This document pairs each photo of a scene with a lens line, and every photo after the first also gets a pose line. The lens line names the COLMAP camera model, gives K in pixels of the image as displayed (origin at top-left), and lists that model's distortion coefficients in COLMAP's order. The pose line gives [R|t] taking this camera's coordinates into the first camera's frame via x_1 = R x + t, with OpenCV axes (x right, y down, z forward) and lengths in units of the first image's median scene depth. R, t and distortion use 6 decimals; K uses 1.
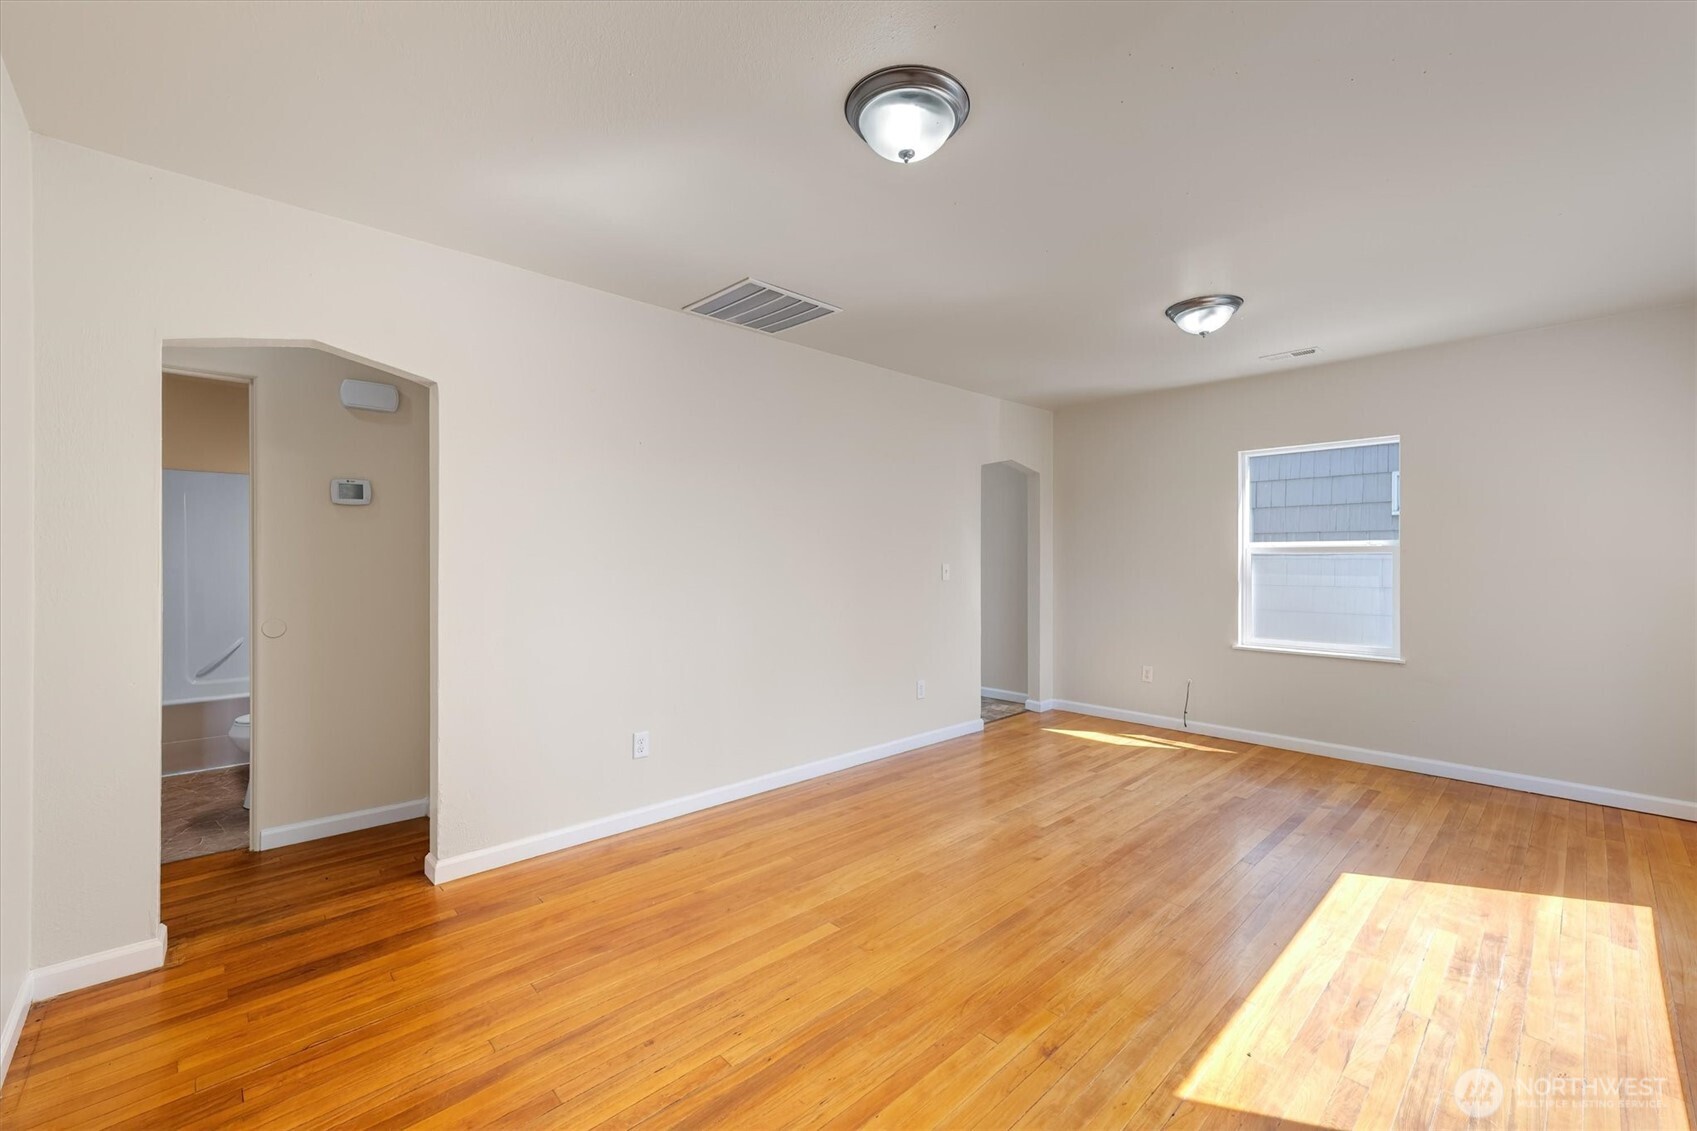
lens RADIAL K [[711.6, 0, 853.4], [0, 711.6, 560.7], [0, 0, 1]] dist [0.001154, 0.000390]
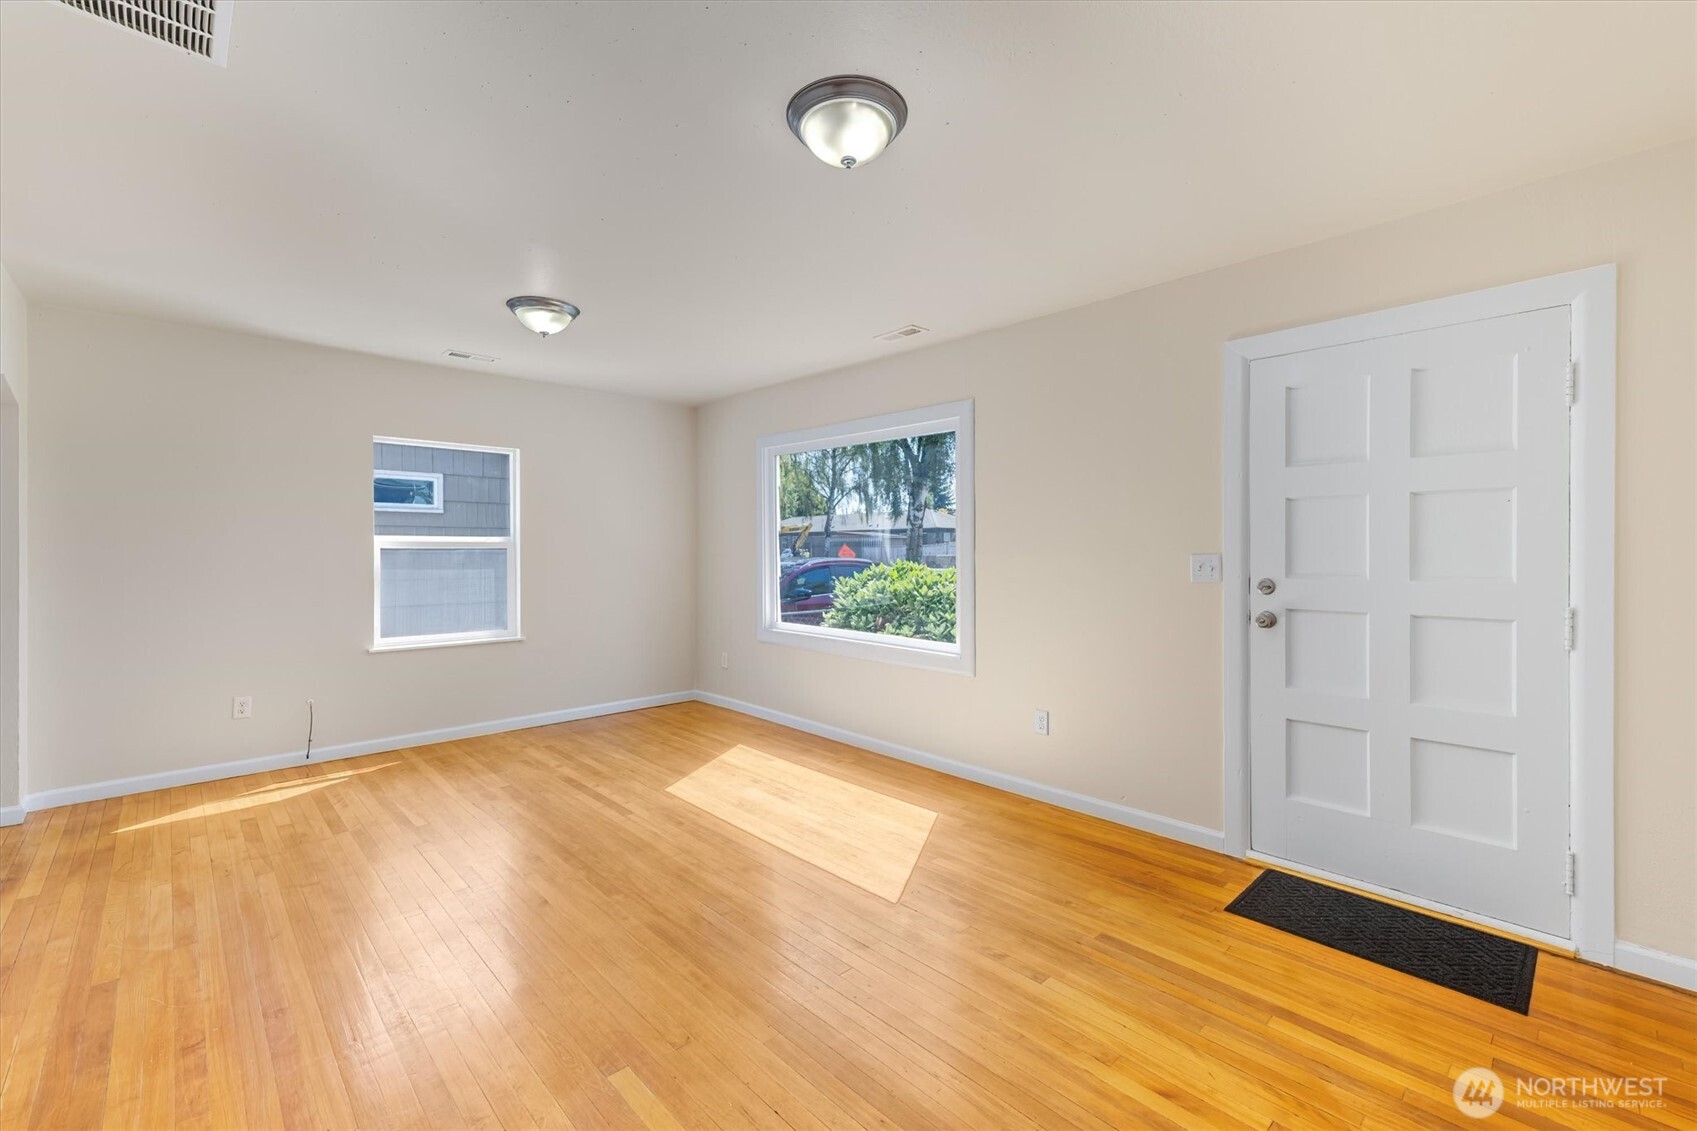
lens RADIAL K [[711.6, 0, 853.5], [0, 711.6, 554.5], [0, 0, 1]] dist [0.001154, 0.000390]
pose [[-0.004853, -0.006340, 0.999968, -0.517792], [0.009499, 0.999934, 0.006386, -0.002474], [-0.999943, 0.009529, -0.004793, 0.541364]]
